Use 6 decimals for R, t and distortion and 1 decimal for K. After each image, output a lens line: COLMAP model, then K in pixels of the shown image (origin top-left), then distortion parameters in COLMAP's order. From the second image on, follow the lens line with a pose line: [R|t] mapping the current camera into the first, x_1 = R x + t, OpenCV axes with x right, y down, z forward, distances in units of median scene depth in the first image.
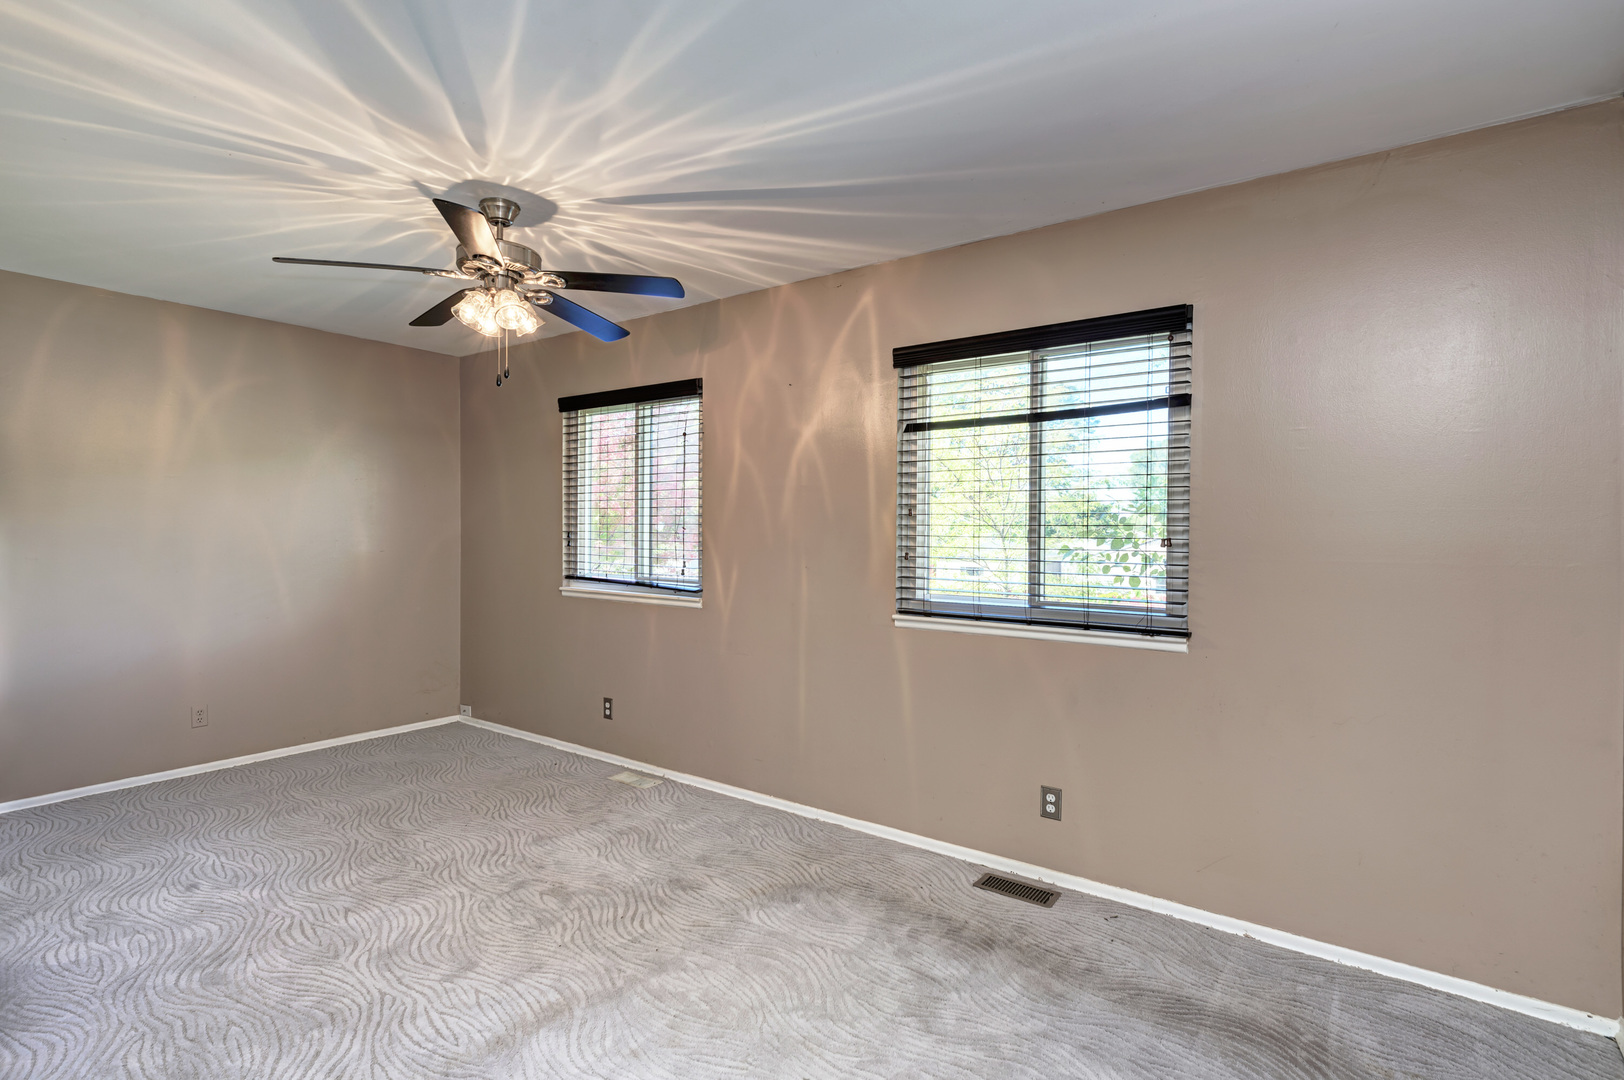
lens RADIAL K [[804.2, 0, 810.1], [0, 804.2, 543.2], [0, 0, 1]] dist [0.005093, -0.000499]
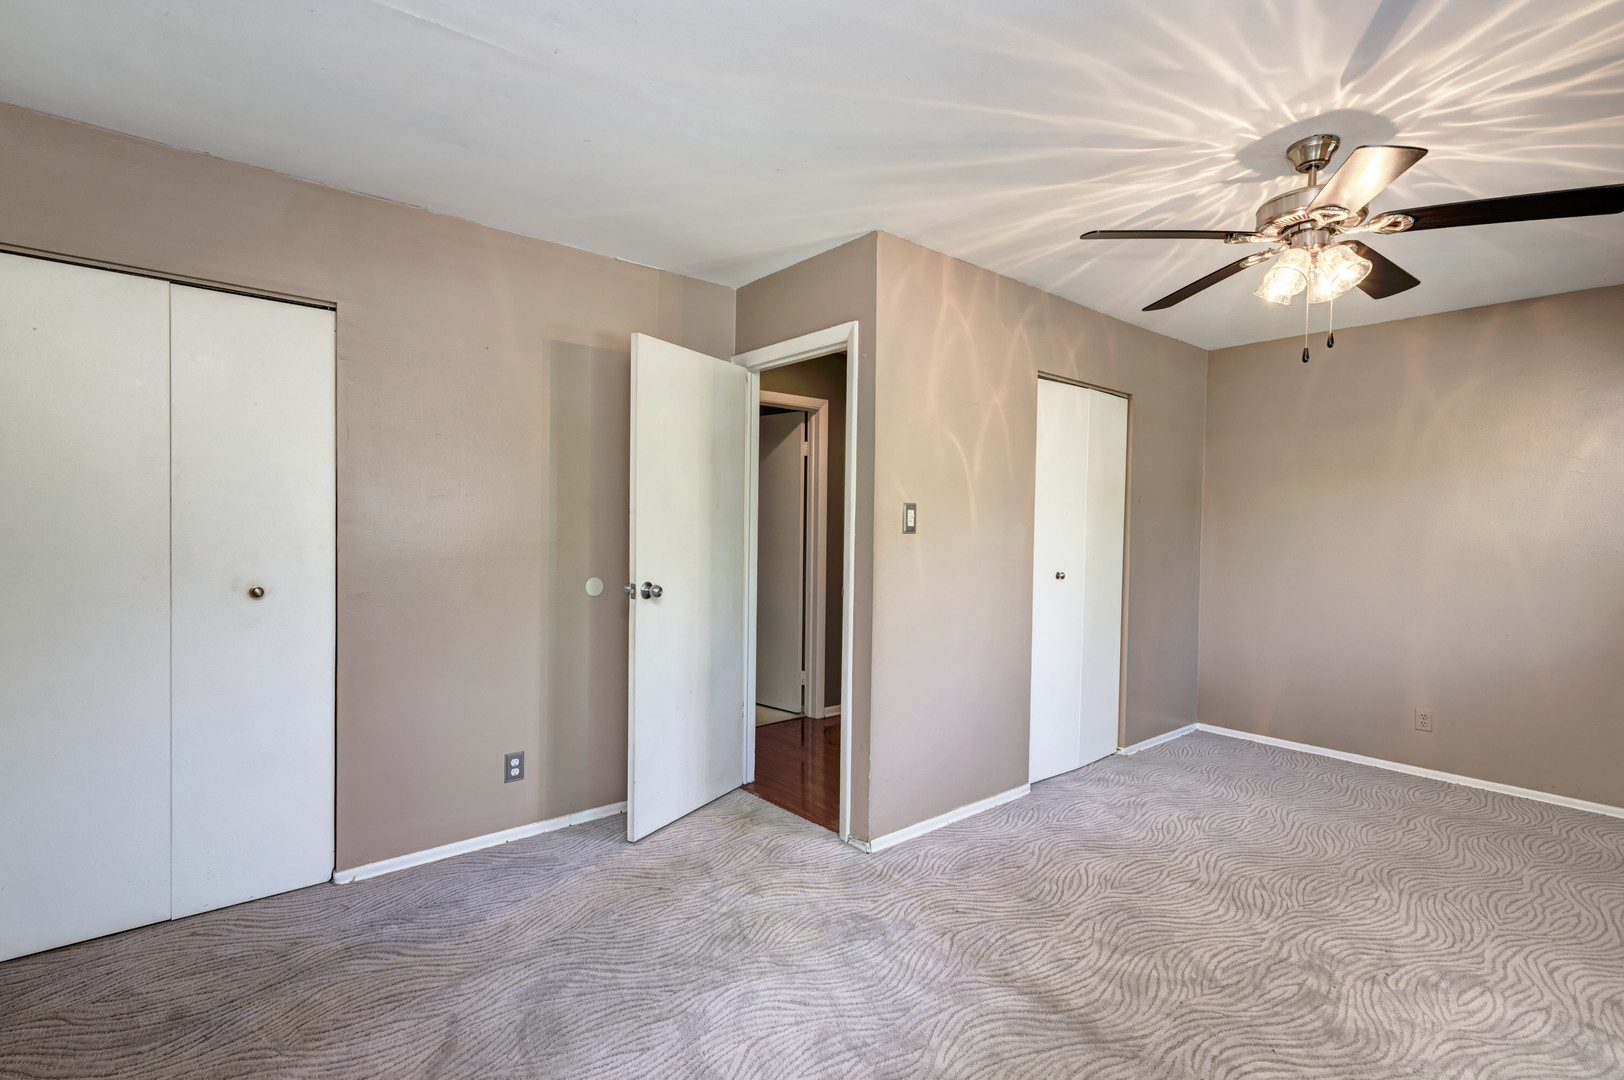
lens RADIAL K [[758.6, 0, 805.2], [0, 758.6, 541.1], [0, 0, 1]] dist [0.002655, 0.000487]
pose [[-0.238983, 0.012009, -0.970950, 0.524905], [-0.032329, 0.999271, 0.020317, -0.006033], [0.970485, 0.036245, -0.238420, 0.698172]]
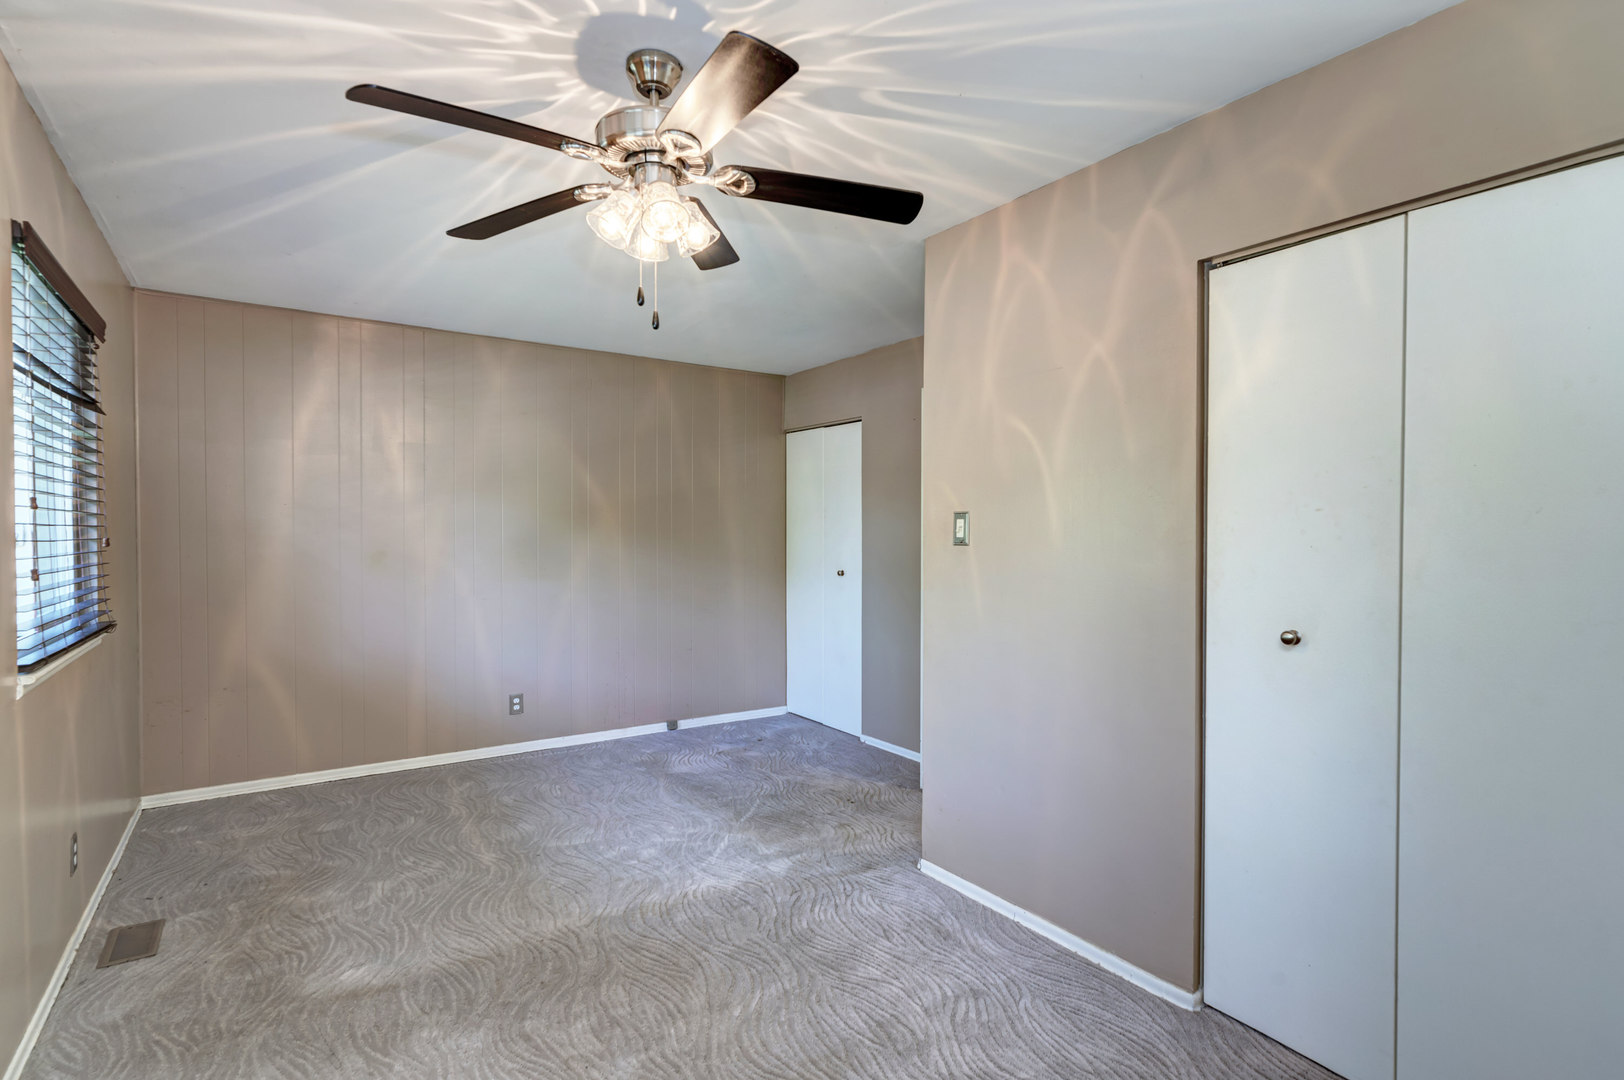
lens RADIAL K [[793.5, 0, 809.9], [0, 793.5, 542.8], [0, 0, 1]] dist [0.004075, 0.000397]
pose [[-0.941350, -0.016542, 0.337026, -0.755595], [-0.006233, 0.999480, 0.031647, -0.034997], [-0.337374, 0.027690, -0.940963, 1.625947]]
